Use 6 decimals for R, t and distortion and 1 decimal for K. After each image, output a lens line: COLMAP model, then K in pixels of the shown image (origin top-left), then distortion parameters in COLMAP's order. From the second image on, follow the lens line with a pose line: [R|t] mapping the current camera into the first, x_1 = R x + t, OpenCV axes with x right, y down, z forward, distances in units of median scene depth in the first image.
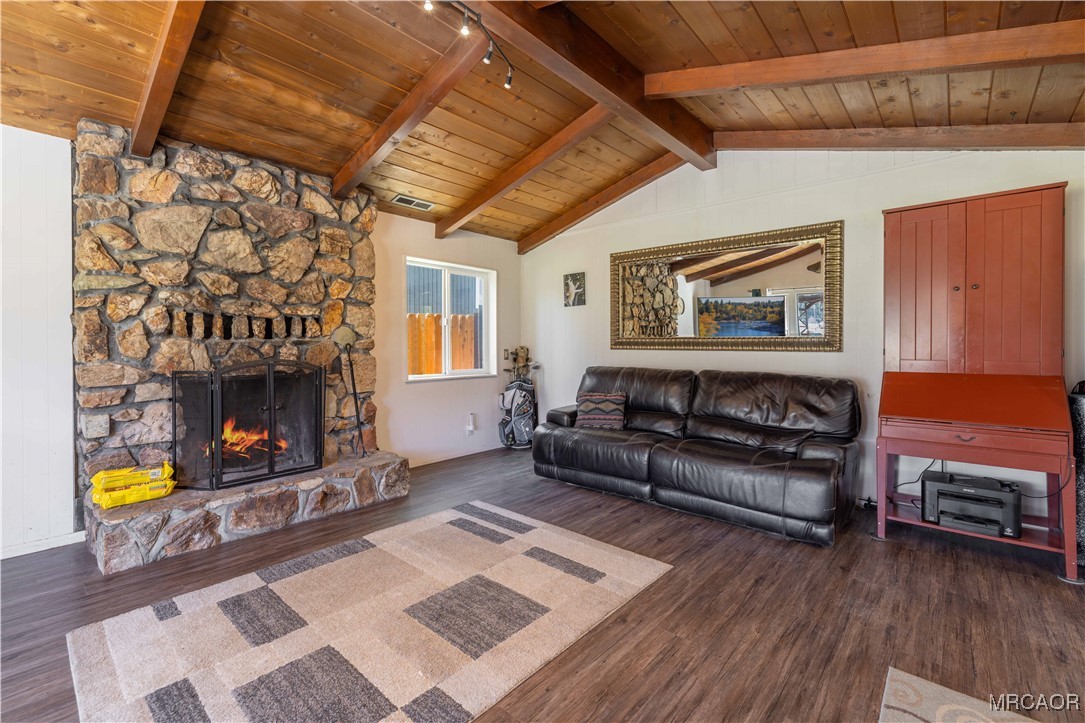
lens RADIAL K [[493.4, 0, 522.8], [0, 493.4, 347.8], [0, 0, 1]] dist [0.009779, 0.000120]
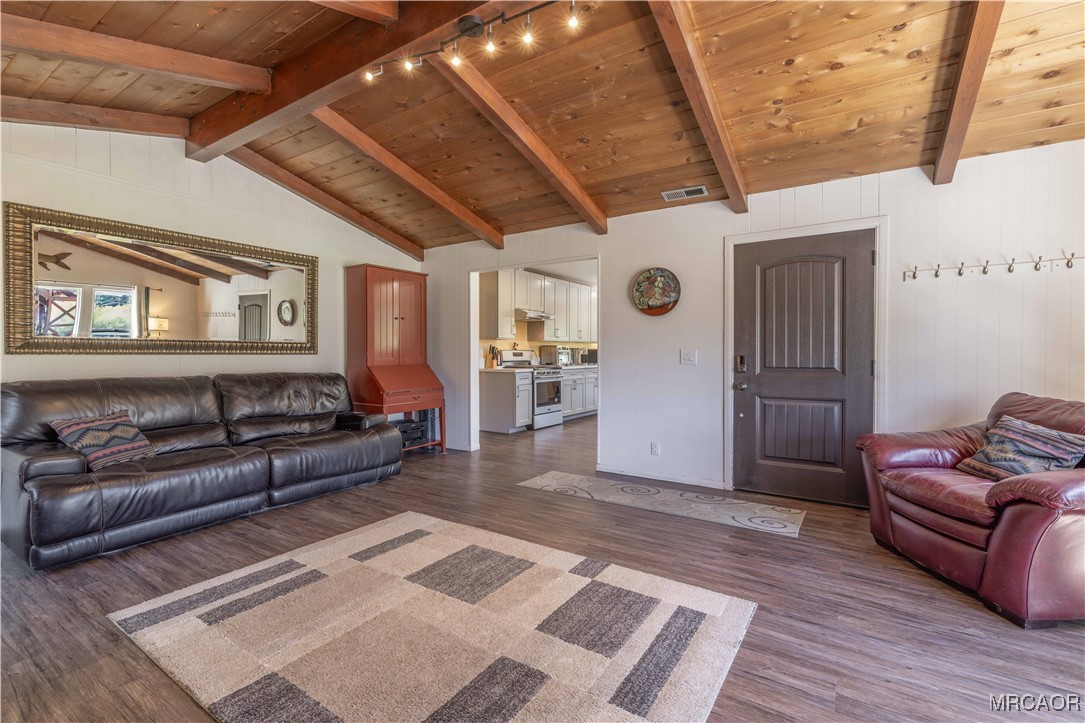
lens RADIAL K [[456.2, 0, 548.1], [0, 456.2, 361.2], [0, 0, 1]] dist [-0.000054, 0.000373]
pose [[-0.163596, -0.017185, 0.986378, -0.782819], [0.004567, 0.999824, 0.018177, 0.008951], [-0.986517, 0.007479, -0.163489, 0.659314]]
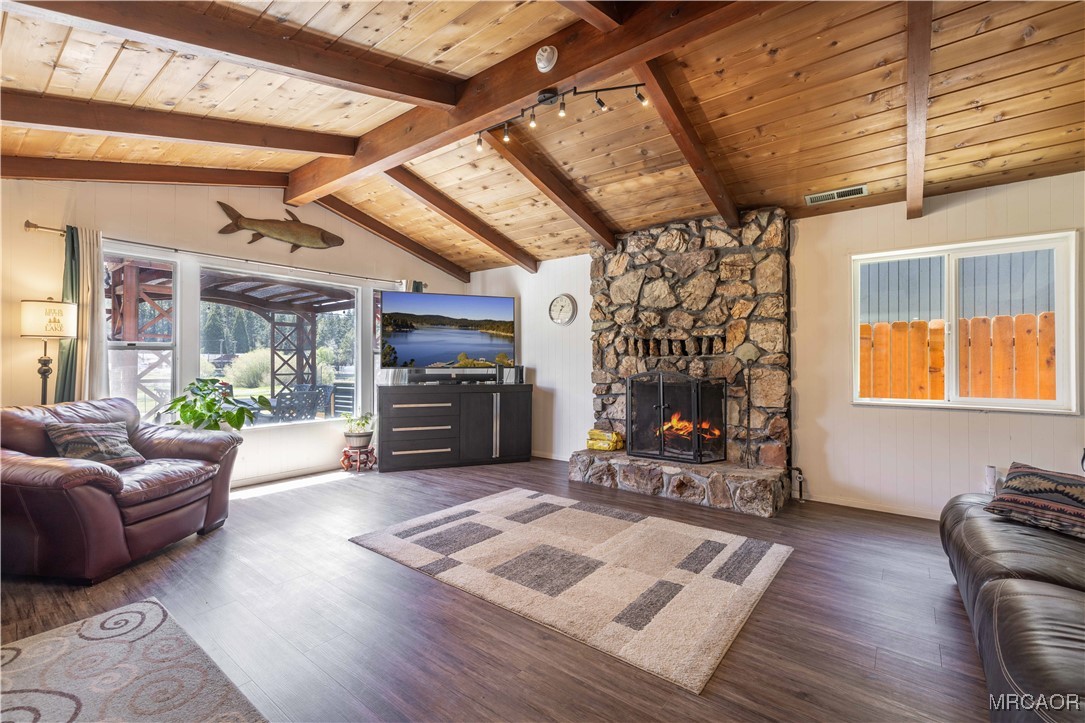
lens RADIAL K [[456.2, 0, 548.1], [0, 456.2, 361.2], [0, 0, 1]] dist [-0.000054, 0.000373]
pose [[0.086115, 0.001748, -0.996284, 0.717621], [-0.005440, 0.999984, 0.001285, -0.003539], [0.996270, 0.005309, 0.086123, 0.592342]]
